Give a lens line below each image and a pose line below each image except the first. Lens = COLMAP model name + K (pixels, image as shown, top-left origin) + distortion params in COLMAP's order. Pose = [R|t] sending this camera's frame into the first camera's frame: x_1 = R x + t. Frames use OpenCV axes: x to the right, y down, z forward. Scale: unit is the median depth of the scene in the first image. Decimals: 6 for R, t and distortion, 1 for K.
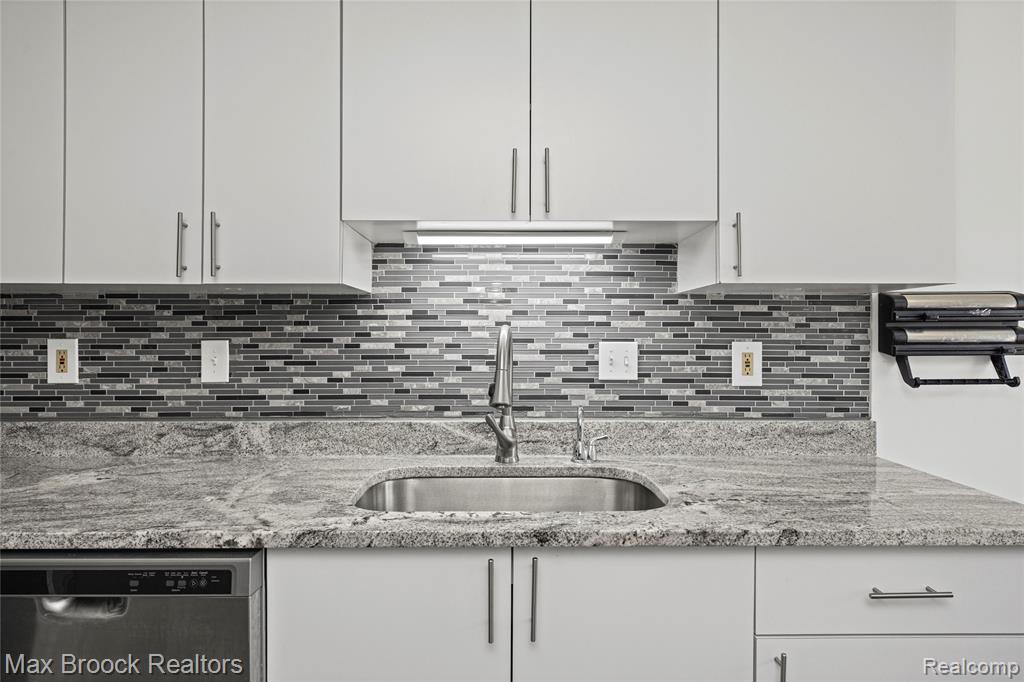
lens RADIAL K [[565.0, 0, 511.0], [0, 565.0, 339.4], [0, 0, 1]] dist [-0.000846, -0.002074]
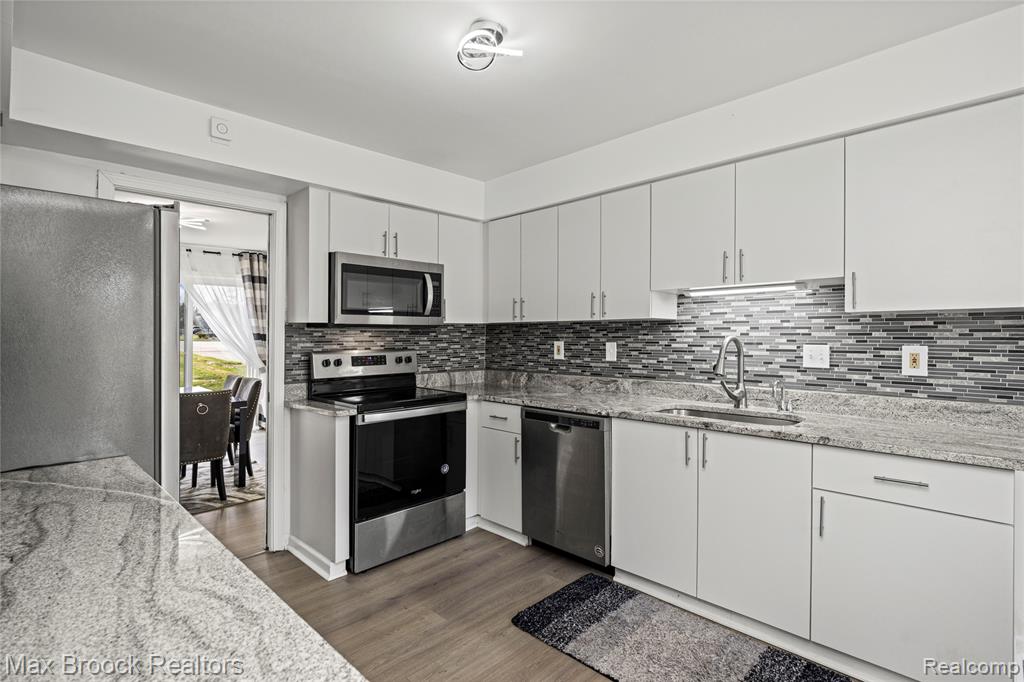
lens RADIAL K [[497.7, 0, 505.0], [0, 497.7, 321.9], [0, 0, 1]] dist [-0.010117, 0.001018]
pose [[0.694302, -0.021712, -0.719356, 0.616120], [-0.002916, 0.999452, -0.032980, -0.012740], [0.719678, 0.024996, 0.693858, -0.689680]]
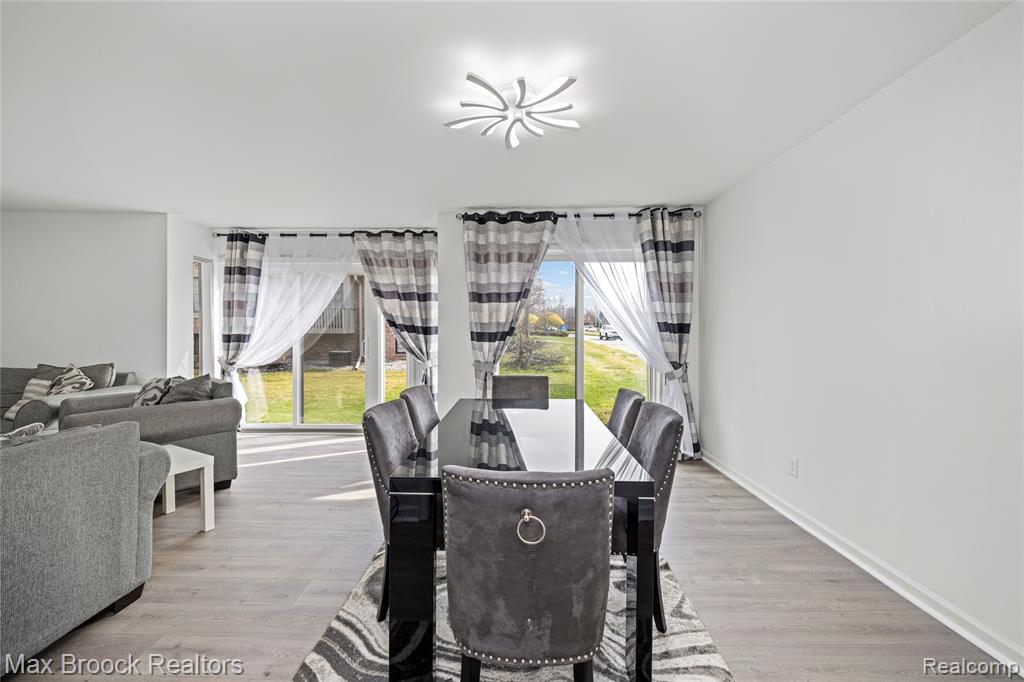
lens RADIAL K [[416.8, 0, 509.8], [0, 416.8, 331.7], [0, 0, 1]] dist [0.004793, -0.000389]
pose [[-0.029808, 0.000476, -0.999556, -1.402957], [-0.008596, 0.999963, 0.000733, 0.013865], [0.999519, 0.008614, -0.029803, -0.100967]]
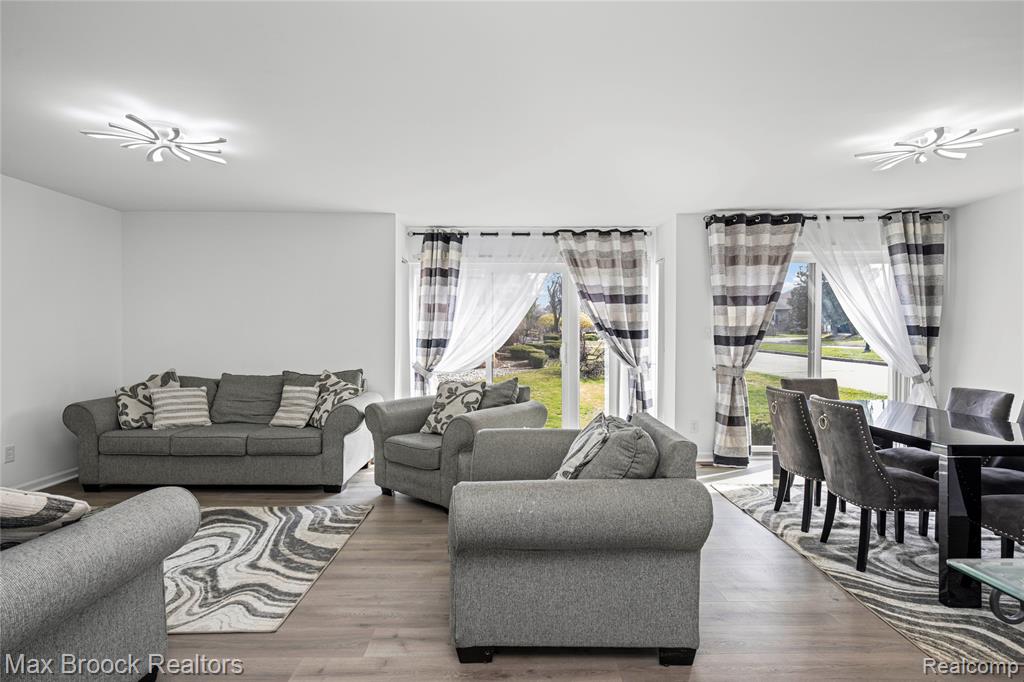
lens RADIAL K [[521.4, 0, 519.4], [0, 521.4, 335.4], [0, 0, 1]] dist [0.001267, -0.005821]
pose [[-0.011381, 0.000447, -0.999935, -0.772733], [-0.004910, 0.999988, 0.000503, 0.021037], [0.999923, 0.004916, -0.011378, -1.625476]]
